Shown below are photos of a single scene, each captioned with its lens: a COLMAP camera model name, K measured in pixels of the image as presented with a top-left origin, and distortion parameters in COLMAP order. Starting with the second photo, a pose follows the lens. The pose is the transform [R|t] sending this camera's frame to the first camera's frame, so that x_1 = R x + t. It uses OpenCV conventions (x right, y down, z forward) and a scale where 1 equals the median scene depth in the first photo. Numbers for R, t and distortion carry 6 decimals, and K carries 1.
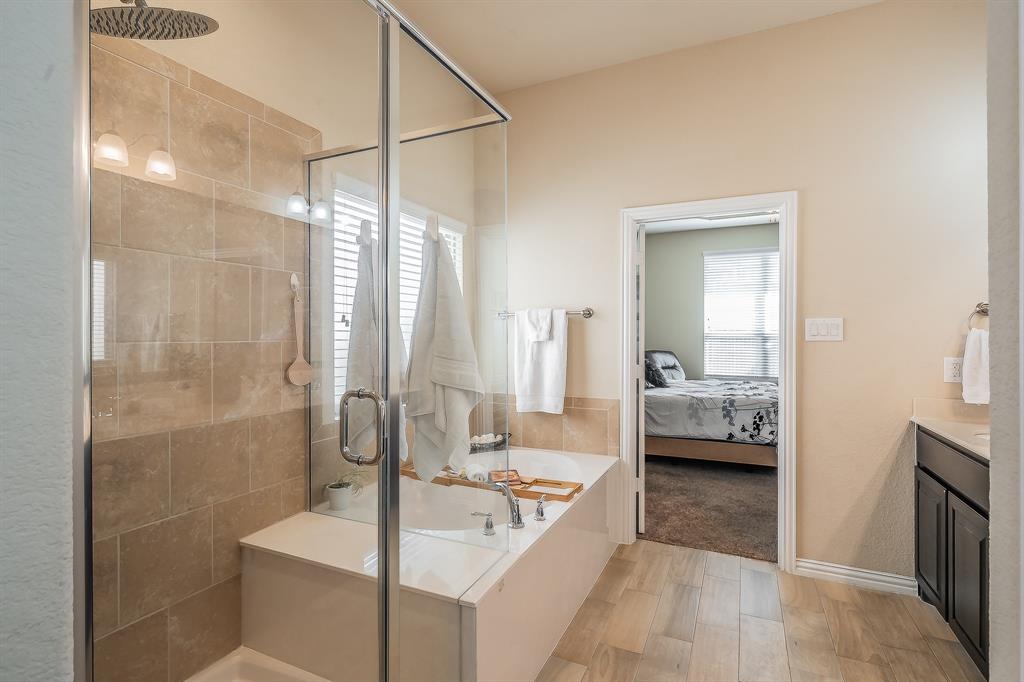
lens RADIAL K [[489.7, 0, 516.5], [0, 489.7, 338.6], [0, 0, 1]] dist [-0.000048, 0.000126]
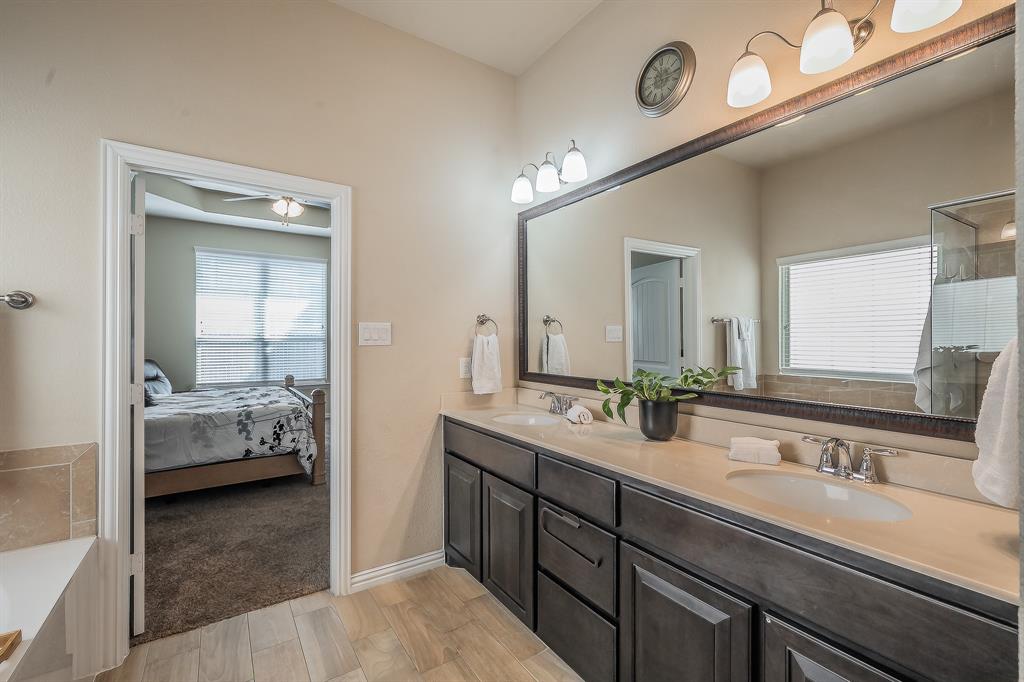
lens RADIAL K [[433.8, 0, 503.8], [0, 433.8, 339.8], [0, 0, 1]] dist [0.004440, -0.001160]
pose [[0.526657, 0.000659, 0.850078, 0.011299], [0.006063, 0.999971, -0.004532, -0.000767], [-0.850056, 0.007541, 0.526638, 0.255958]]
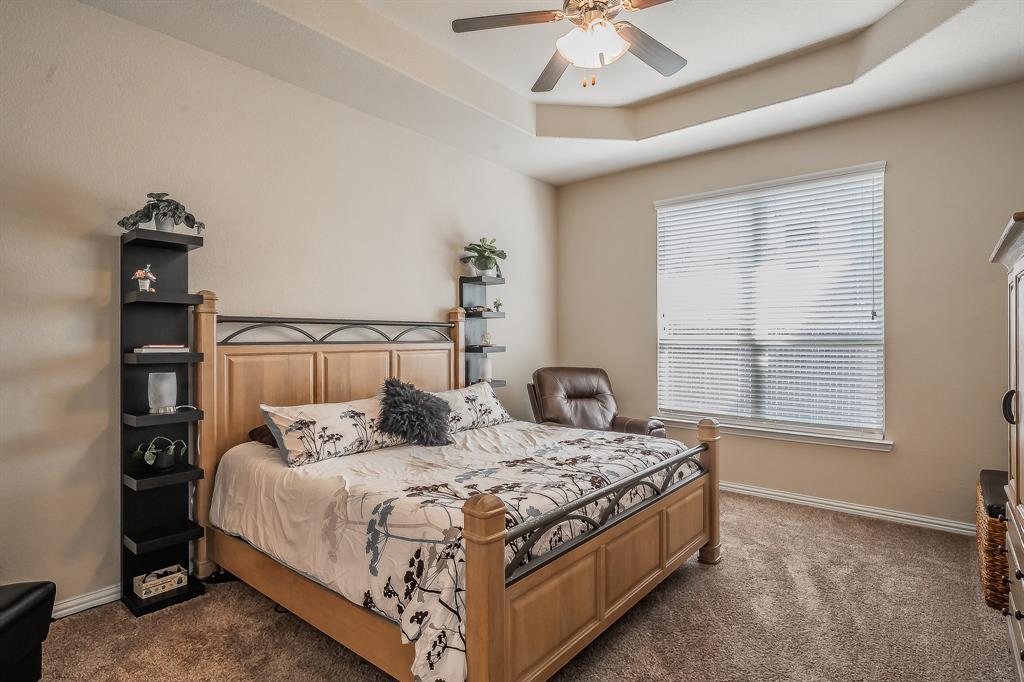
lens RADIAL K [[512.2, 0, 510.0], [0, 512.2, 342.8], [0, 0, 1]] dist [0.020552, 0.000078]
pose [[0.964017, -0.001229, -0.265837, 0.932030], [0.001590, 0.999998, 0.001145, -0.017934], [0.265835, -0.001526, 0.964017, 0.875767]]
